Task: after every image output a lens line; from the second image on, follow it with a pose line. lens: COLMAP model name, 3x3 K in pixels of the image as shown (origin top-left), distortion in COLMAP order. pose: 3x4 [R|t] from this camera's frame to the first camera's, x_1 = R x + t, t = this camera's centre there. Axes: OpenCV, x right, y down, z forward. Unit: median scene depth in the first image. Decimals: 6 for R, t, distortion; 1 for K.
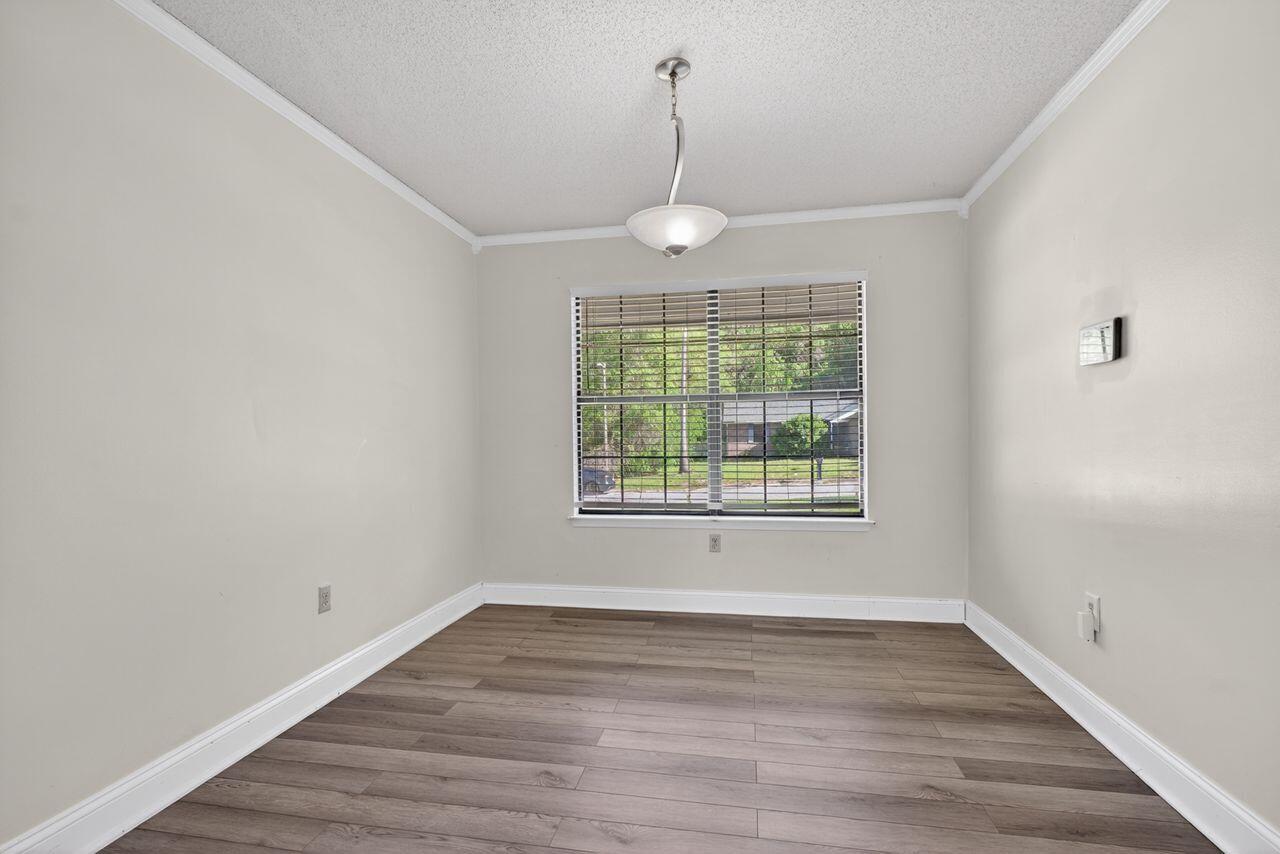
lens RADIAL K [[585.1, 0, 641.4], [0, 585.1, 432.6], [0, 0, 1]] dist [-0.004091, 0.000146]
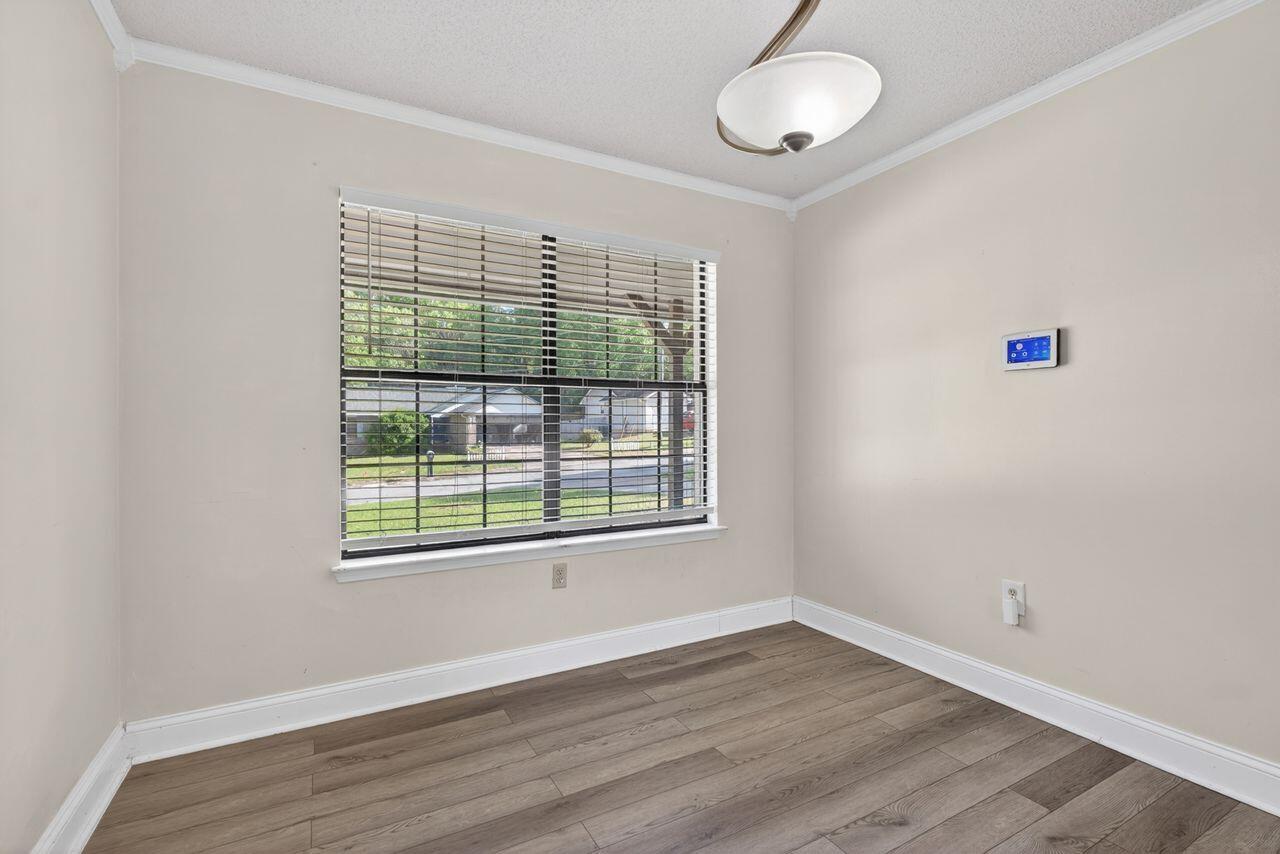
lens RADIAL K [[581.4, 0, 638.7], [0, 581.4, 421.9], [0, 0, 1]] dist [-0.001691, -0.000234]
pose [[0.769277, 0.017662, 0.638671, -0.314683], [-0.010922, 0.999835, -0.014493, 0.002426], [-0.638822, 0.004174, 0.769343, 0.420580]]
